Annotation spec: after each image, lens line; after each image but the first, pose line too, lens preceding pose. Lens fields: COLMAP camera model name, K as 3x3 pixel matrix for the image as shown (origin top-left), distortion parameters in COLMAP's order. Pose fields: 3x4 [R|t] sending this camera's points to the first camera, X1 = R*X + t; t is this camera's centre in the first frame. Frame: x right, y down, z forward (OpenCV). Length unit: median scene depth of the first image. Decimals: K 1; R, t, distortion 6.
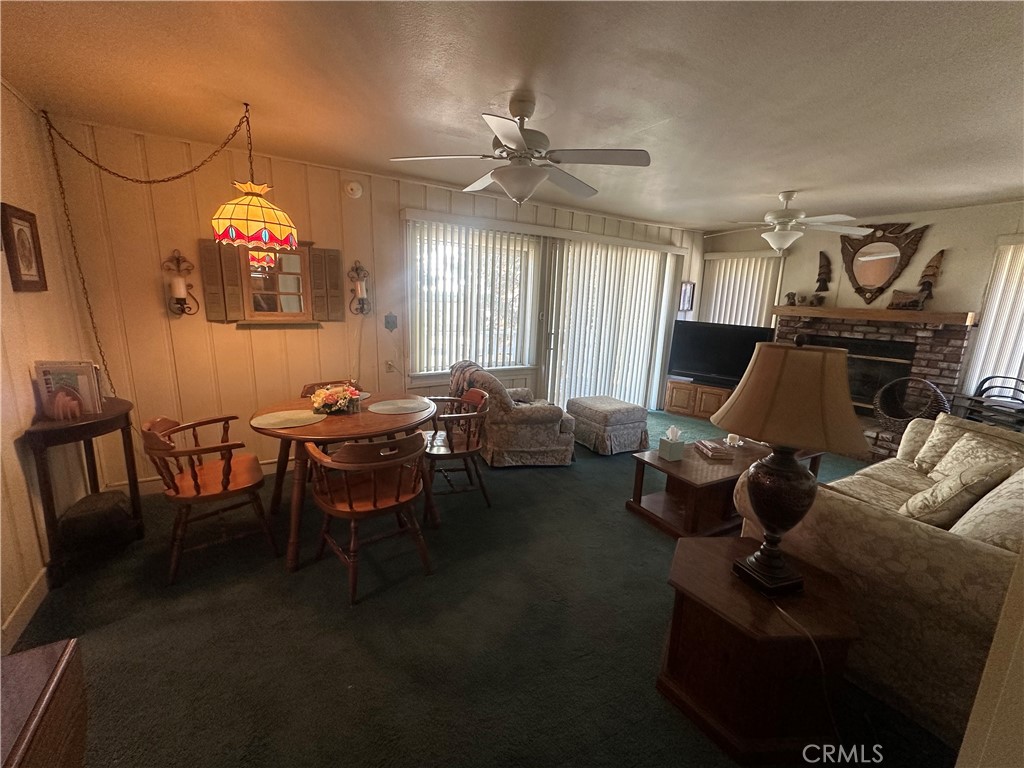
lens RADIAL K [[427.8, 0, 512.0], [0, 427.8, 384.0], [0, 0, 1]] dist [-0.002245, 0.000350]
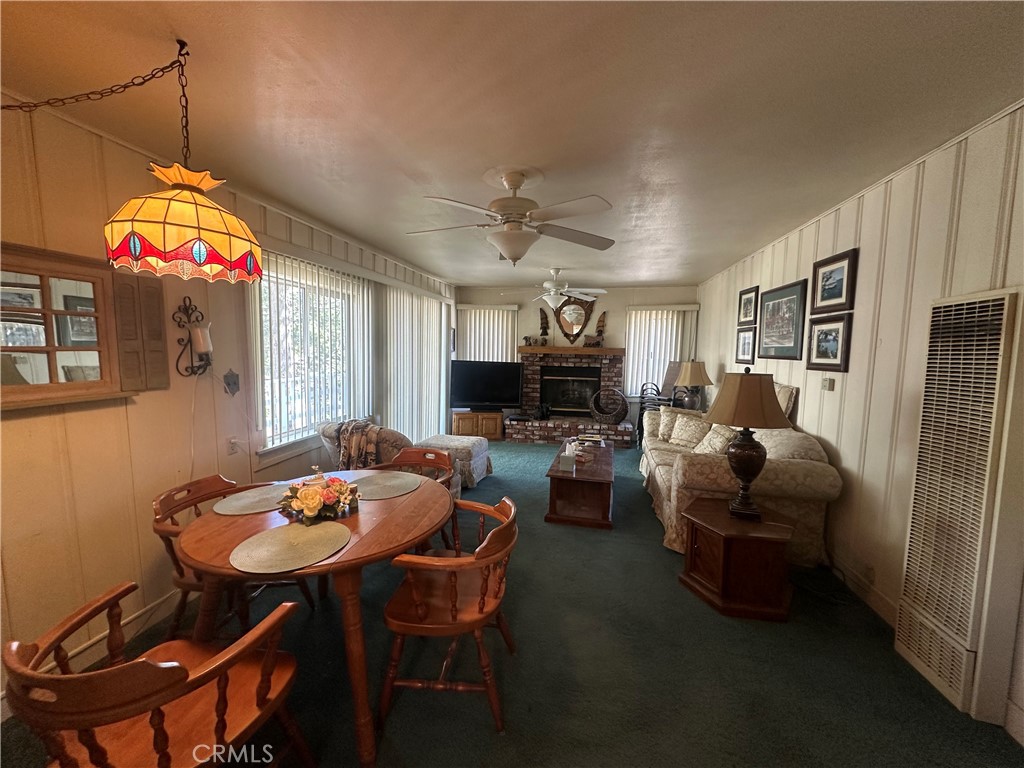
lens RADIAL K [[408.8, 0, 512.0], [0, 408.8, 384.0], [0, 0, 1]] dist [-0.000266, 0.000445]
pose [[0.680984, -0.091072, 0.726613, -0.412960], [0.151855, 0.988230, -0.018457, -0.054409], [-0.716380, 0.122909, 0.686799, 0.178822]]
